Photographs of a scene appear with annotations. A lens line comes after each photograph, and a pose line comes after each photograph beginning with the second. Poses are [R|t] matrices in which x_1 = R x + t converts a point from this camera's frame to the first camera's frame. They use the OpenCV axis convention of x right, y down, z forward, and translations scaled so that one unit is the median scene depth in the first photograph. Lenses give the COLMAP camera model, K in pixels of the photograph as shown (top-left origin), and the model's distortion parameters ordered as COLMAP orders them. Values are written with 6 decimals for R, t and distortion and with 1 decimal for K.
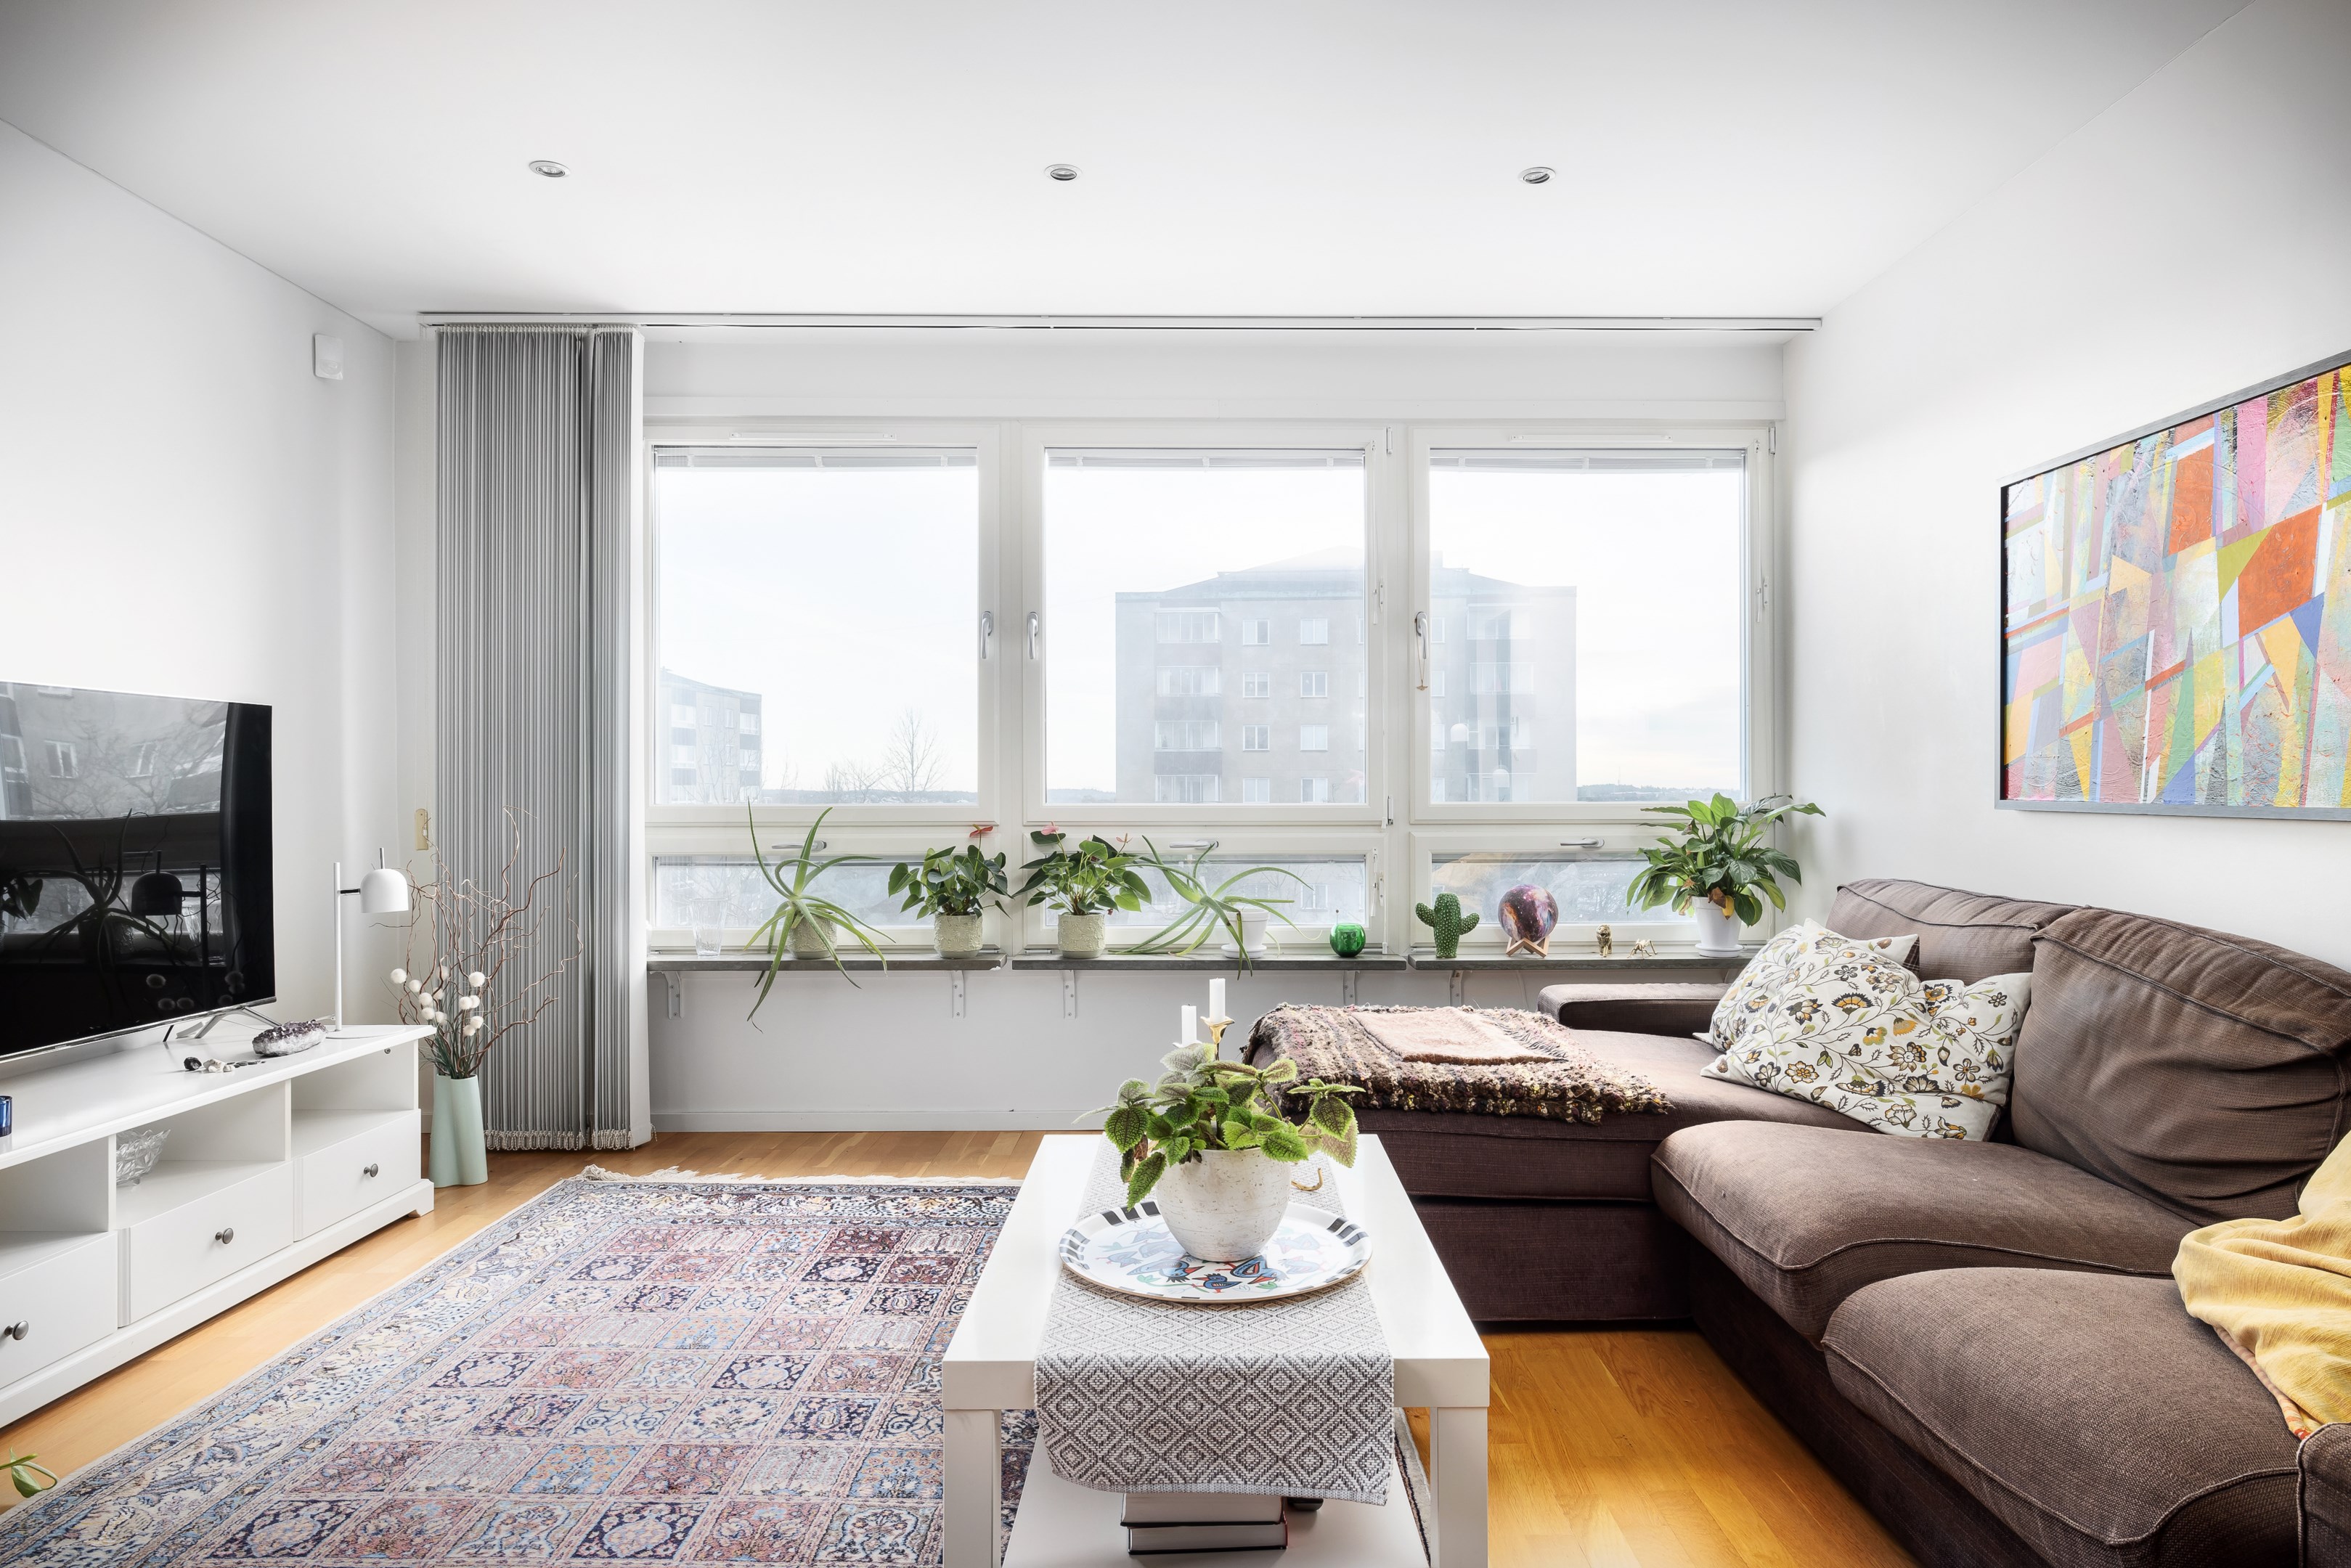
lens RADIAL K [[1384.4, 0, 1227.6], [0, 1384.4, 792.8], [0, 0, 1]] dist [-0.005015, 0.001576]
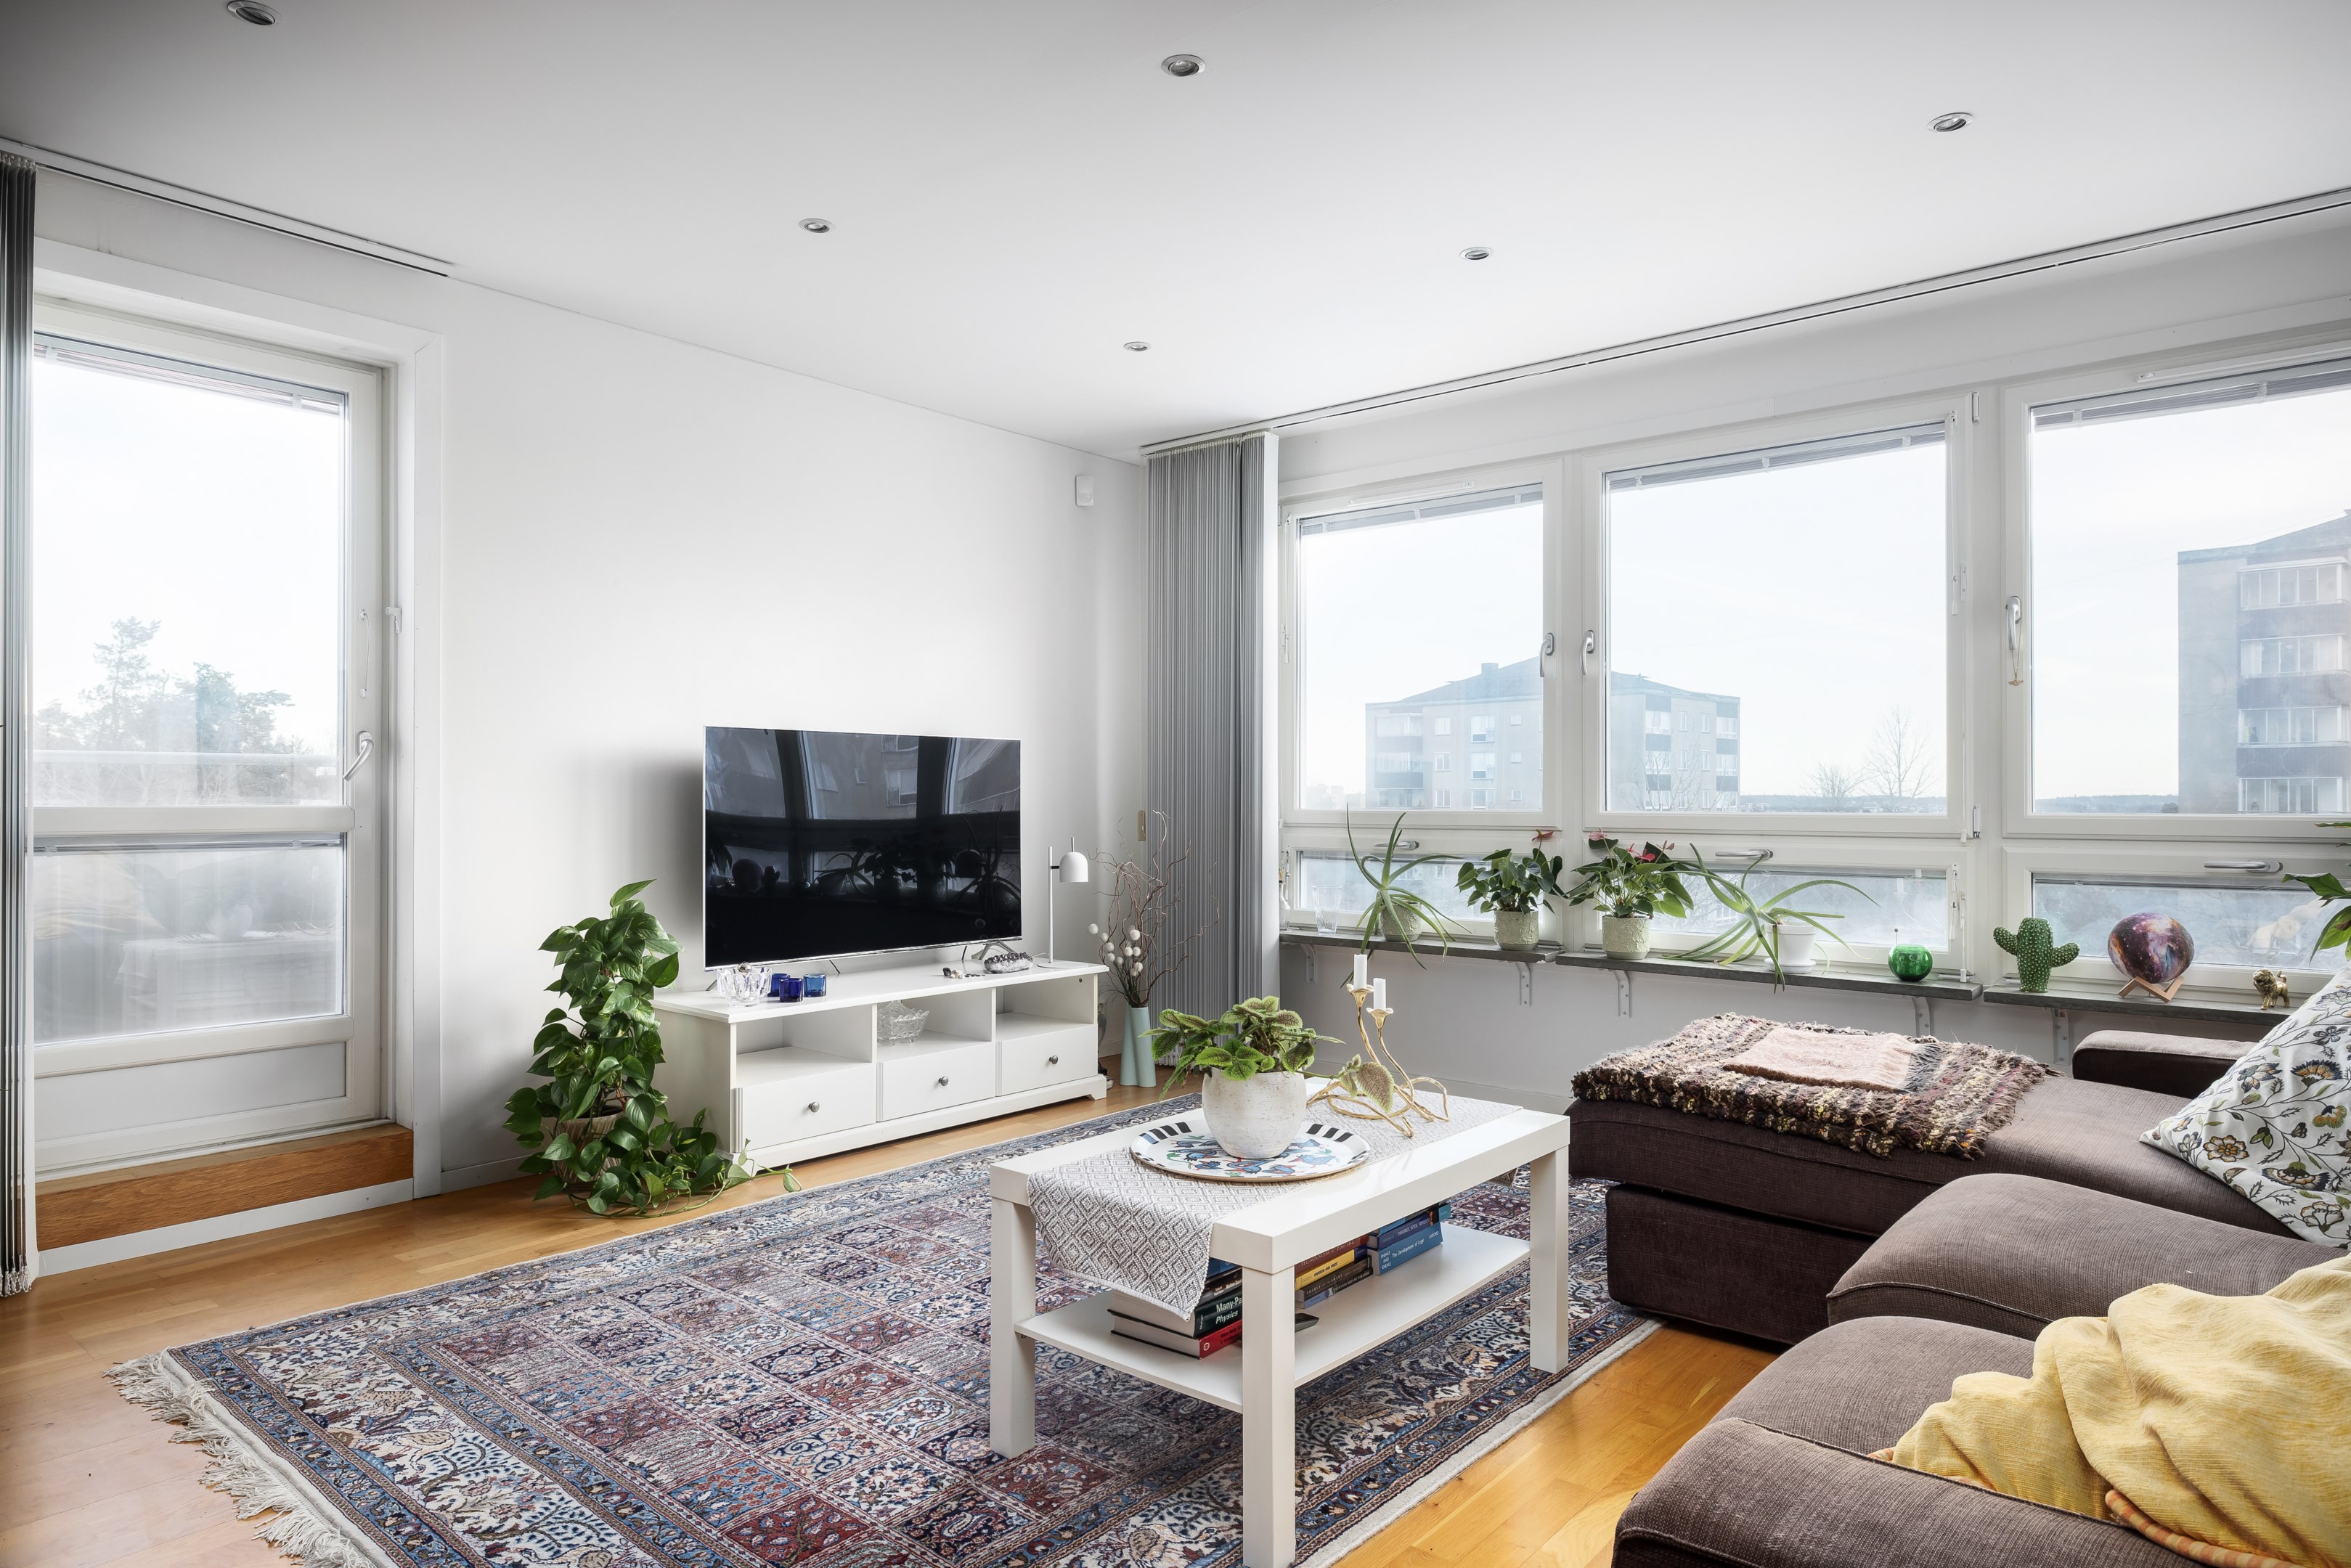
lens RADIAL K [[1409.8, 0, 1181.8], [0, 1409.8, 793.1], [0, 0, 1]] dist [0.000057, 0.000301]
pose [[0.753380, 0.000645, -0.657585, 0.347837], [-0.003037, 0.999992, -0.002497, -0.002139], [0.657578, 0.003878, 0.753376, -0.020915]]
